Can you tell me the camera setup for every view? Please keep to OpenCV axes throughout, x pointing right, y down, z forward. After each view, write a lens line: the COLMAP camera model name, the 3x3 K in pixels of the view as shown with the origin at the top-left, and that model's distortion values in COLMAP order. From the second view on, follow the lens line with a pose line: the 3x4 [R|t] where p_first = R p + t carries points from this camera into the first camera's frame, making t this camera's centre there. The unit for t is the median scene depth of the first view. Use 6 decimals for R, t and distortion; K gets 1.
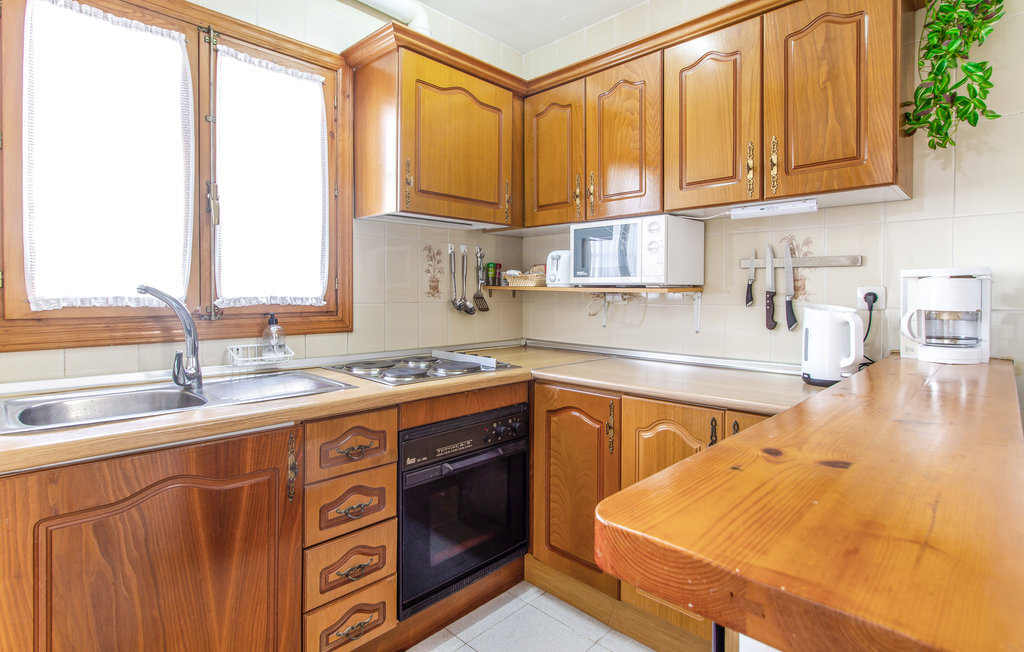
lens RADIAL K [[509.0, 0, 511.5], [0, 509.0, 294.5], [0, 0, 1]] dist [-0.000921, -0.000344]
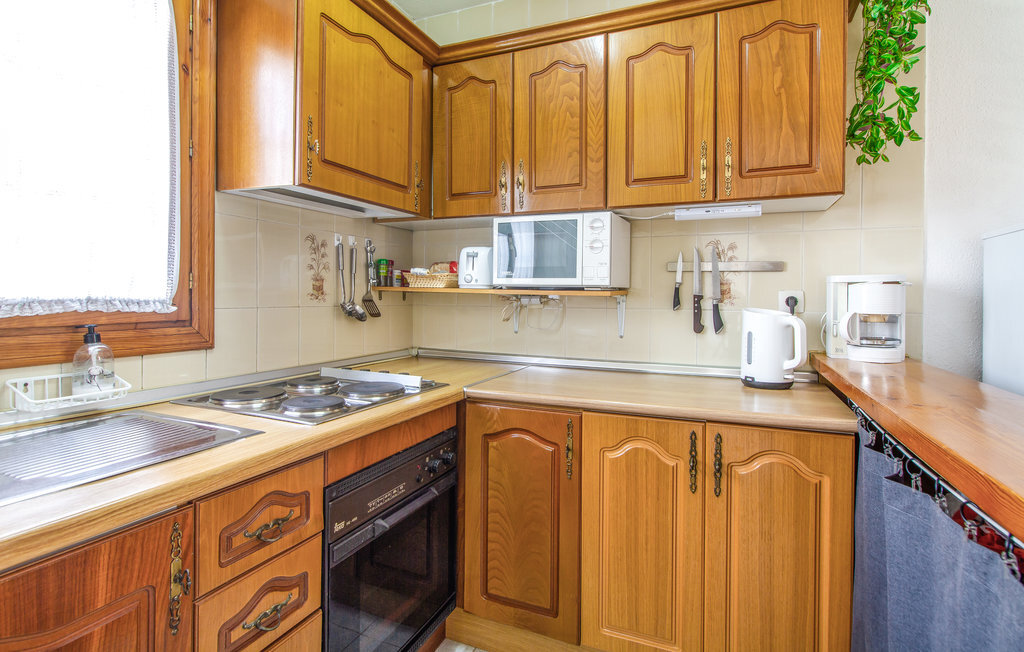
lens RADIAL K [[509.0, 0, 511.5], [0, 509.0, 294.5], [0, 0, 1]] dist [-0.000921, -0.000344]
pose [[0.935262, 0.004747, 0.353925, -0.197466], [-0.003701, 0.999987, -0.003632, -0.001994], [-0.353938, 0.002087, 0.935267, 0.203149]]
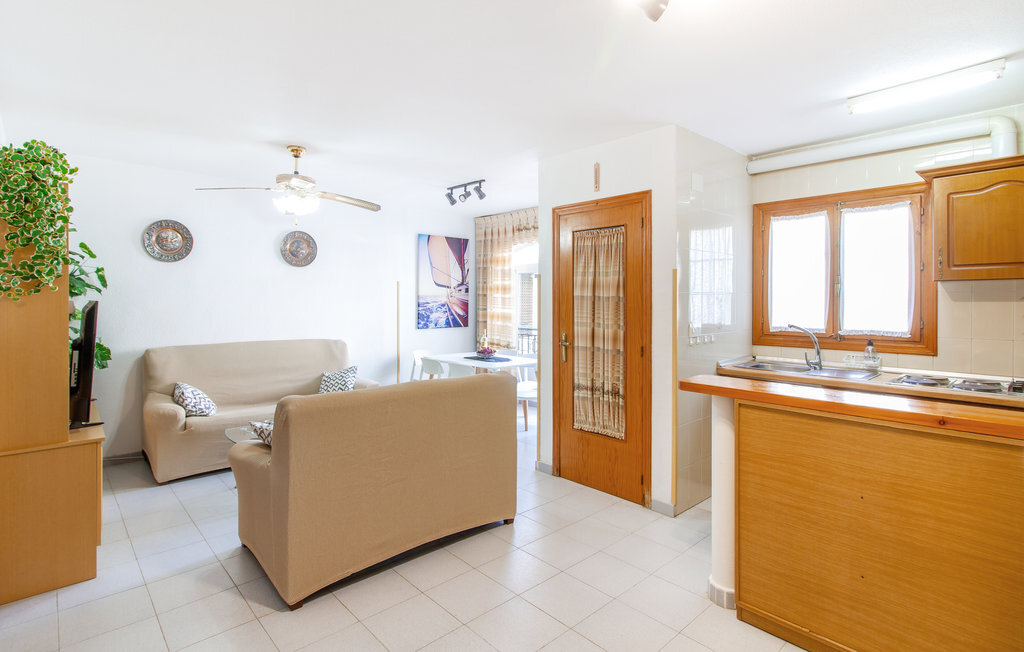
lens RADIAL K [[503.4, 0, 512.0], [0, 503.4, 326.0], [0, 0, 1]] dist [0.000687, 0.000176]
pose [[-0.043554, 0.043007, -0.998125, 1.417846], [-0.006023, 0.999044, 0.043310, -0.084256], [0.999033, 0.007898, -0.043253, -0.228726]]
